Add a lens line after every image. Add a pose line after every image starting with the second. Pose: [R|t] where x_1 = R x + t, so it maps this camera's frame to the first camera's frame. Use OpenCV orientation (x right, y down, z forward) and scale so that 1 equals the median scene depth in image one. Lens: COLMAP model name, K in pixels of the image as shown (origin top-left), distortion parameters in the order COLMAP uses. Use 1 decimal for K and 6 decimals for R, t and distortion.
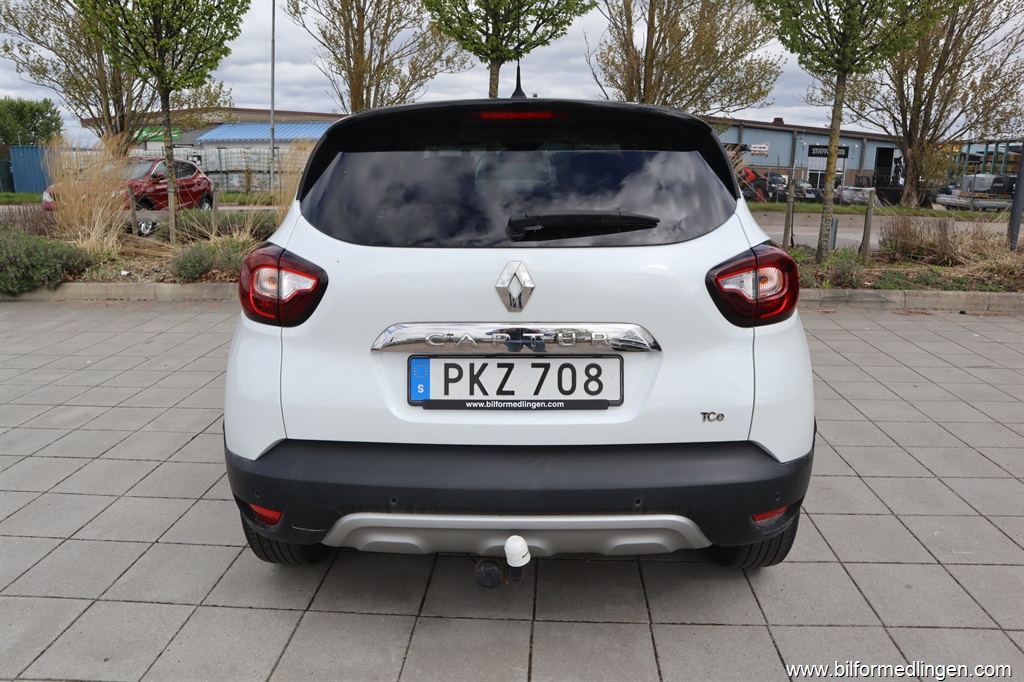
lens RADIAL K [[714.0, 0, 512.0], [0, 714.0, 341.0], [0, 0, 1]] dist [-0.116497, 0.064170]
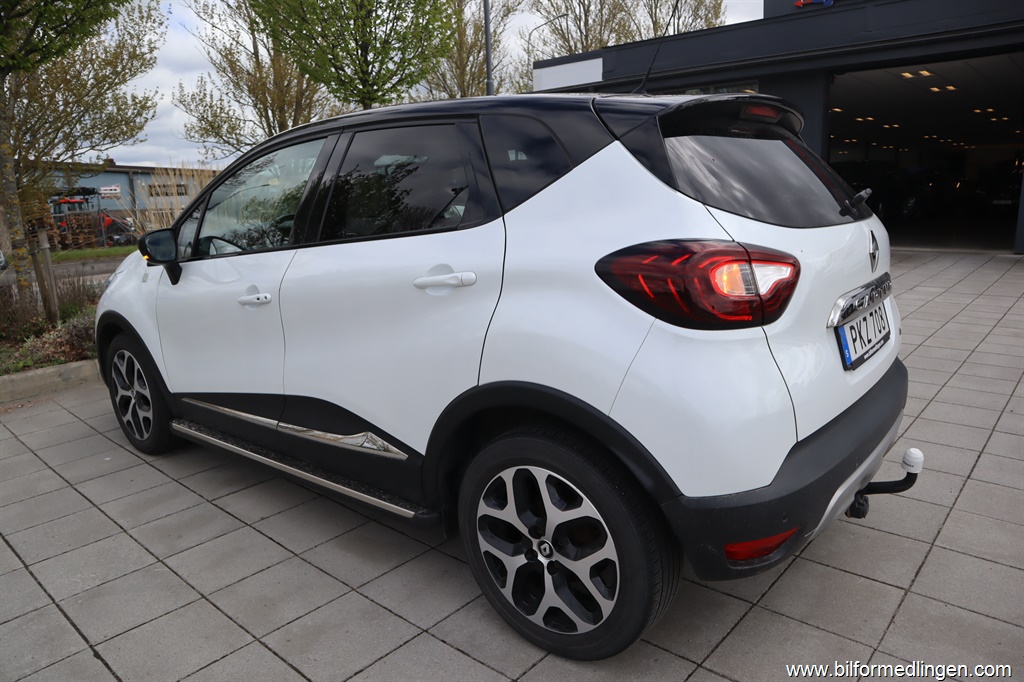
lens RADIAL K [[714.0, 0, 512.0], [0, 714.0, 341.0], [0, 0, 1]] dist [-0.116497, 0.064170]
pose [[0.615884, -0.190750, 0.764396, -0.090343], [0.232372, 0.971065, 0.055097, -0.009326], [-0.752788, 0.143691, 0.642389, 0.050059]]
